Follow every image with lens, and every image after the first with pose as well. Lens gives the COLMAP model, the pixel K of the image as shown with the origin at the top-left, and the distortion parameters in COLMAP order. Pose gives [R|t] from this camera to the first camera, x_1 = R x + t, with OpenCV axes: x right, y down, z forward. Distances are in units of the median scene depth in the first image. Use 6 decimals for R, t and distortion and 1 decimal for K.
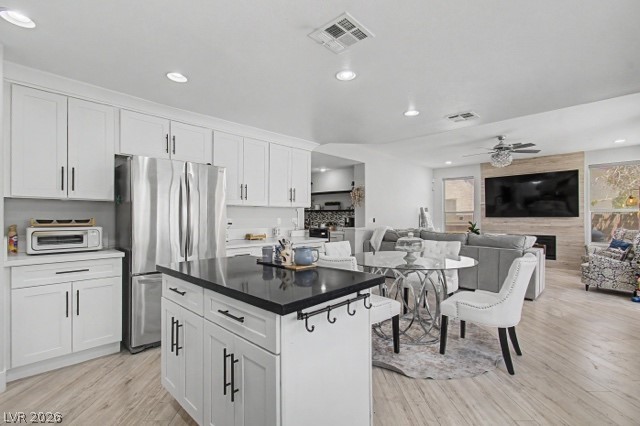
lens RADIAL K [[289.9, 0, 319.8], [0, 289.9, 211.8], [0, 0, 1]] dist [-0.004020, -0.000153]
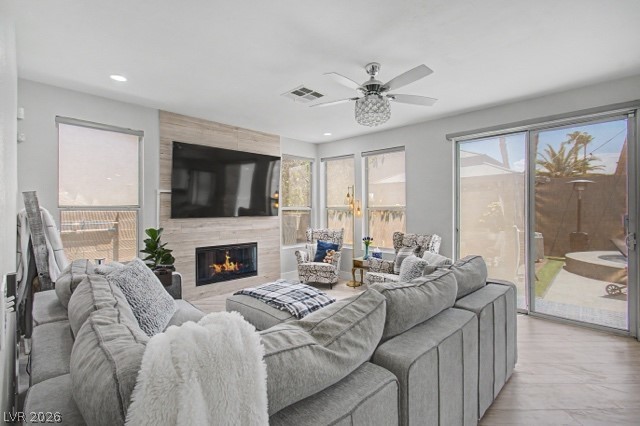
lens RADIAL K [[289.9, 0, 310.5], [0, 289.9, 202.4], [0, 0, 1]] dist [-0.004020, -0.000153]
pose [[0.010393, 0.023215, 0.999676, 0.068910], [-0.018407, 0.999566, -0.023021, -0.002479], [-0.999777, -0.018162, 0.010816, 0.755011]]
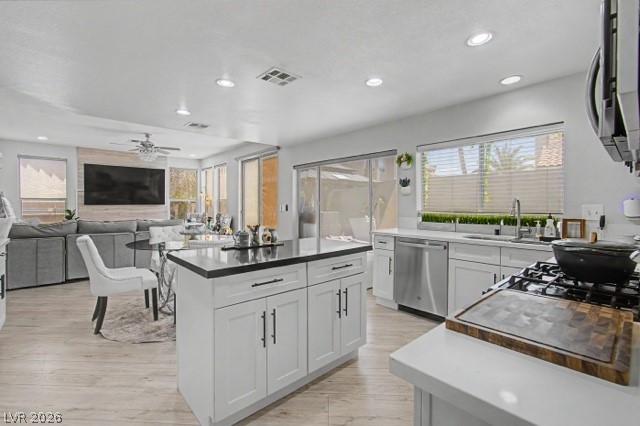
lens RADIAL K [[289.9, 0, 321.8], [0, 289.9, 209.8], [0, 0, 1]] dist [-0.004020, -0.000153]
pose [[0.064321, -0.011133, 0.997867, -0.329392], [-0.018266, 0.999757, 0.012331, 0.008589], [-0.997762, -0.019020, 0.064102, 0.158800]]
